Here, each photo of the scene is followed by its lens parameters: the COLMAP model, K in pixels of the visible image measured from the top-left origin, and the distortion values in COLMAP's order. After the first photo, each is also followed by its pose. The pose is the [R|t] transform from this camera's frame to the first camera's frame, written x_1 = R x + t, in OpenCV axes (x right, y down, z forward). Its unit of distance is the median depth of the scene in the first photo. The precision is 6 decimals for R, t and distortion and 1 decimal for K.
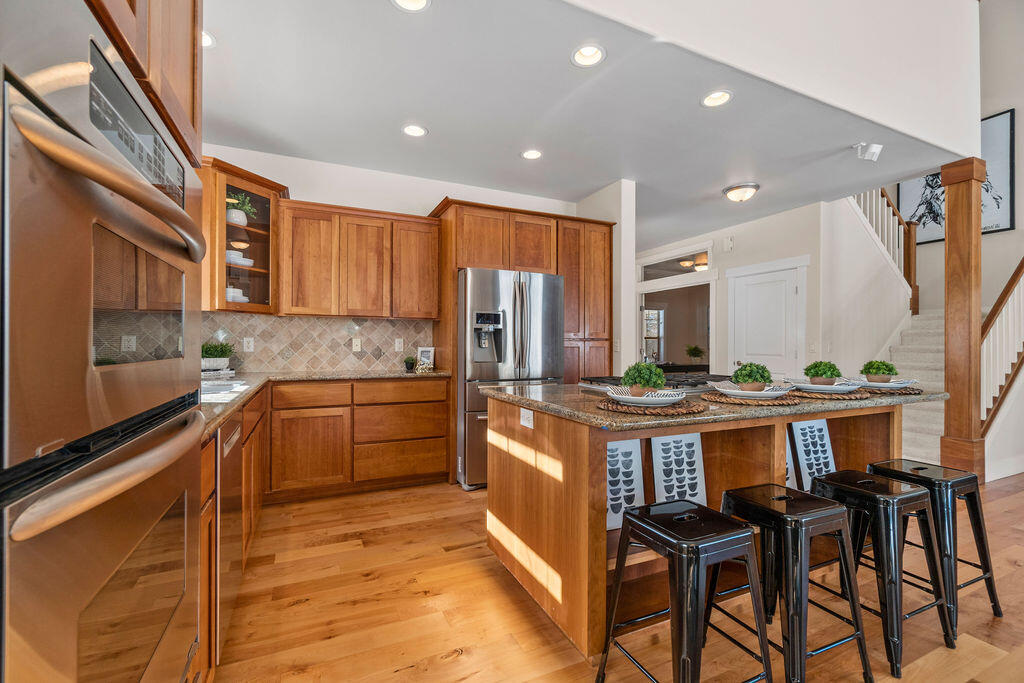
lens RADIAL K [[443.0, 0, 513.9], [0, 443.0, 344.8], [0, 0, 1]] dist [-0.003687, -0.000135]
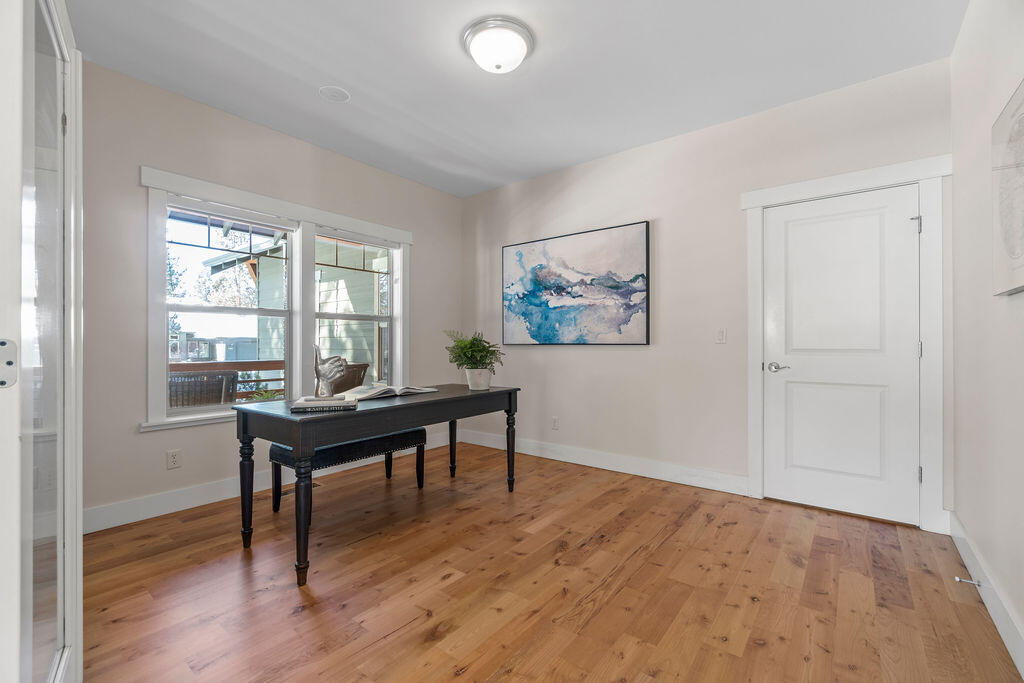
lens RADIAL K [[443.0, 0, 512.2], [0, 443.0, 343.3], [0, 0, 1]] dist [-0.003687, -0.000135]
pose [[0.888697, -0.004082, 0.458478, 0.733920], [0.003655, 0.999992, 0.001819, 0.017397], [-0.458481, 0.000059, 0.888704, 1.816376]]
